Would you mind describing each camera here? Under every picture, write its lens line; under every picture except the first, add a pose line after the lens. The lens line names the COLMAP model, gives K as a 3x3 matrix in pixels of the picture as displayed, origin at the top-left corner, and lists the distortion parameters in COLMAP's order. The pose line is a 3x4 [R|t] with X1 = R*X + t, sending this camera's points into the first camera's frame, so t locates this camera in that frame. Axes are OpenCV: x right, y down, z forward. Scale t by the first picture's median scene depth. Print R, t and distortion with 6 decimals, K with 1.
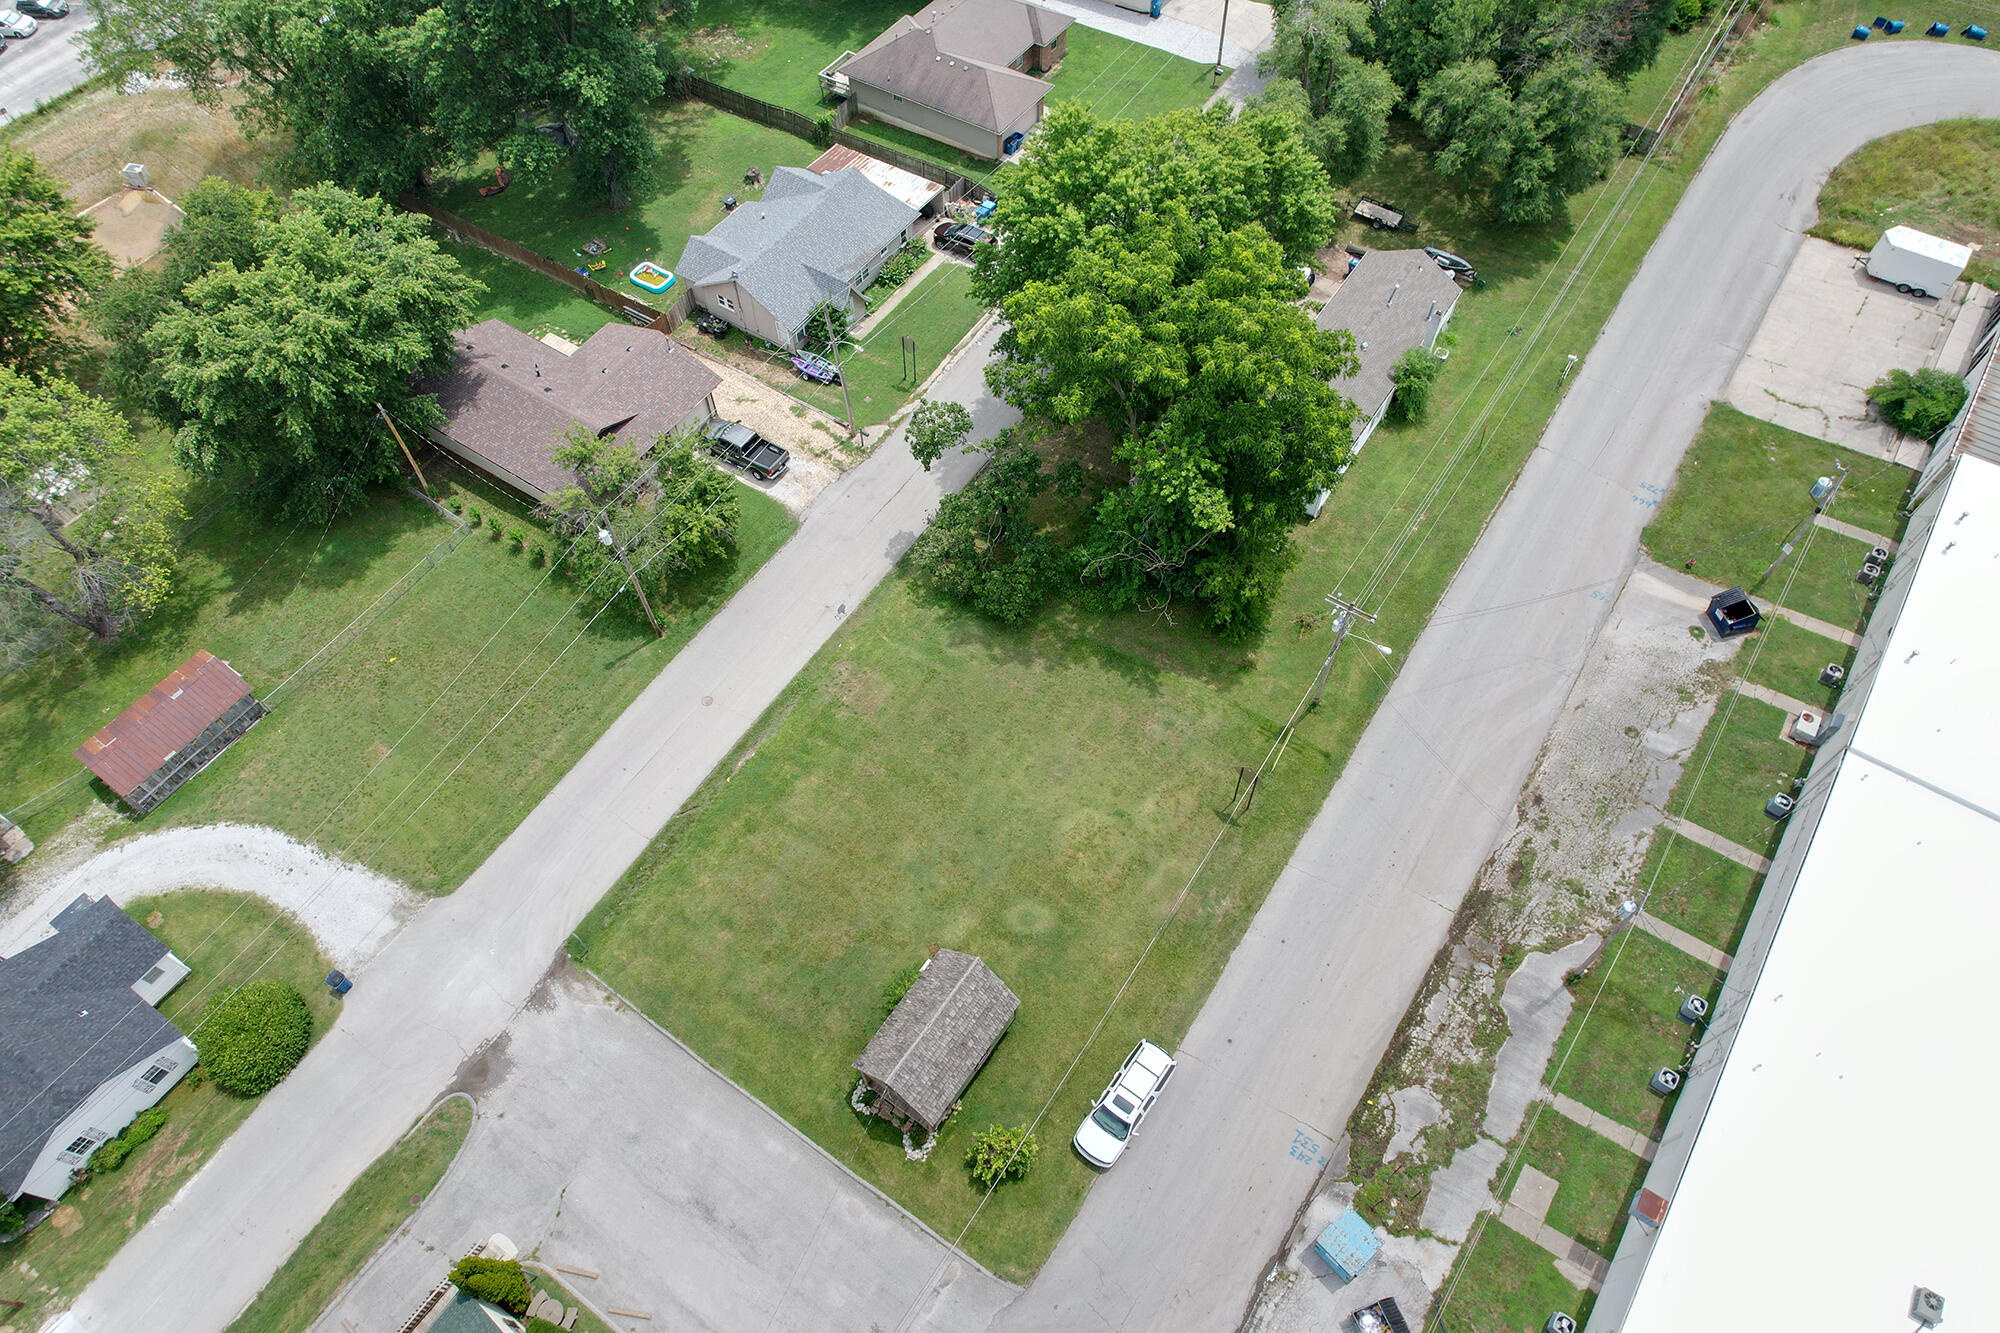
lens RADIAL K [[1284.0, 0, 1008.6], [0, 1284.0, 665.5], [0, 0, 1]] dist [-0.079966, 0.074942]
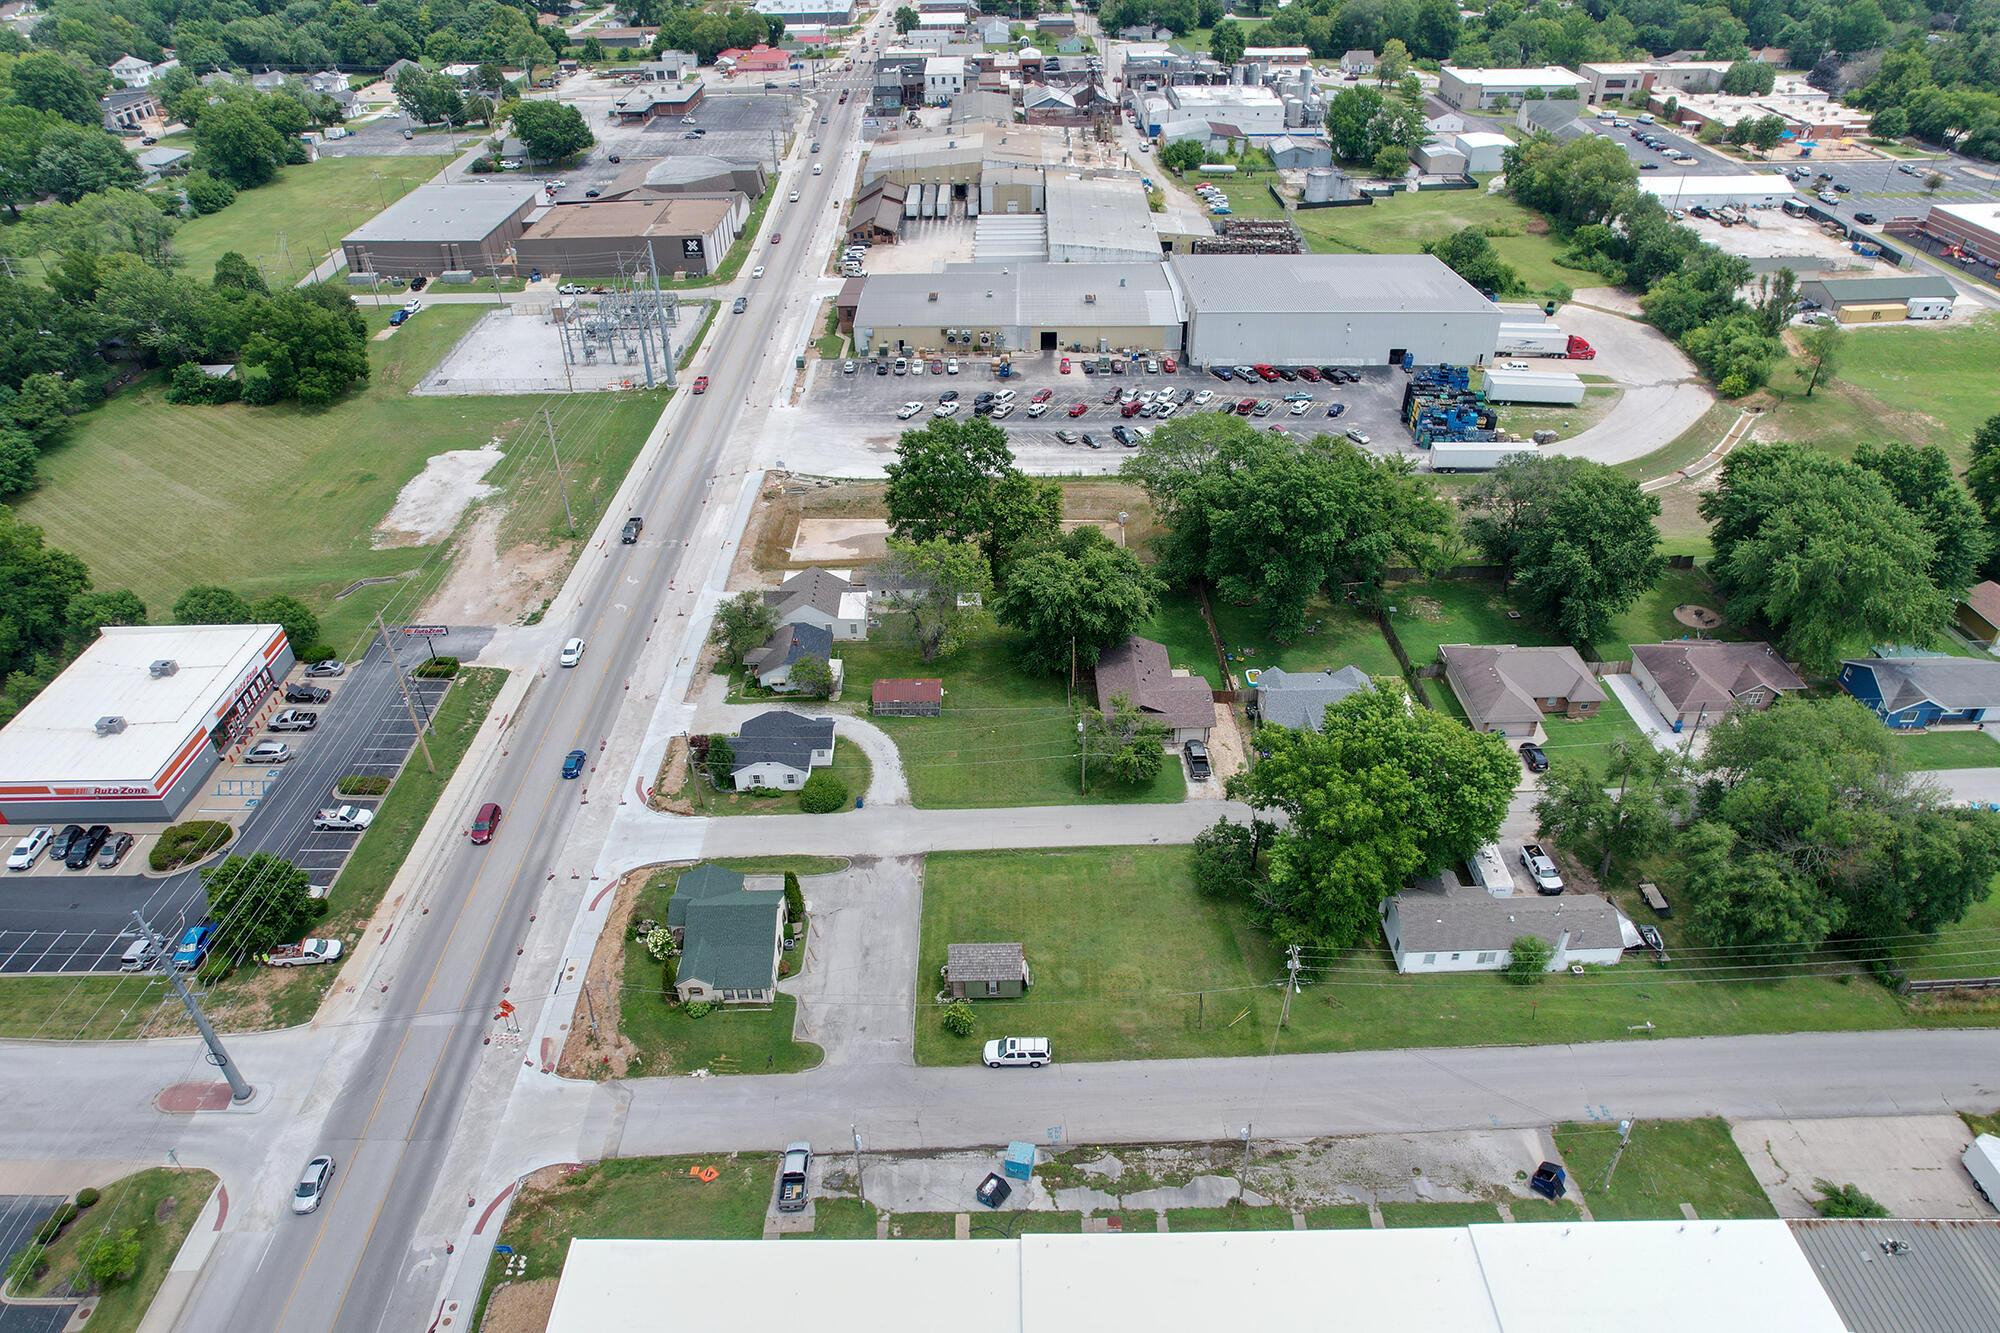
lens RADIAL K [[1278.8, 0, 1007.0], [0, 1278.8, 673.1], [0, 0, 1]] dist [-0.081816, 0.073917]
pose [[0.574274, 0.476020, -0.666044, 0.990894], [-0.684406, 0.725583, -0.071535, 0.068136], [0.449218, 0.496925, 0.742474, -0.655380]]
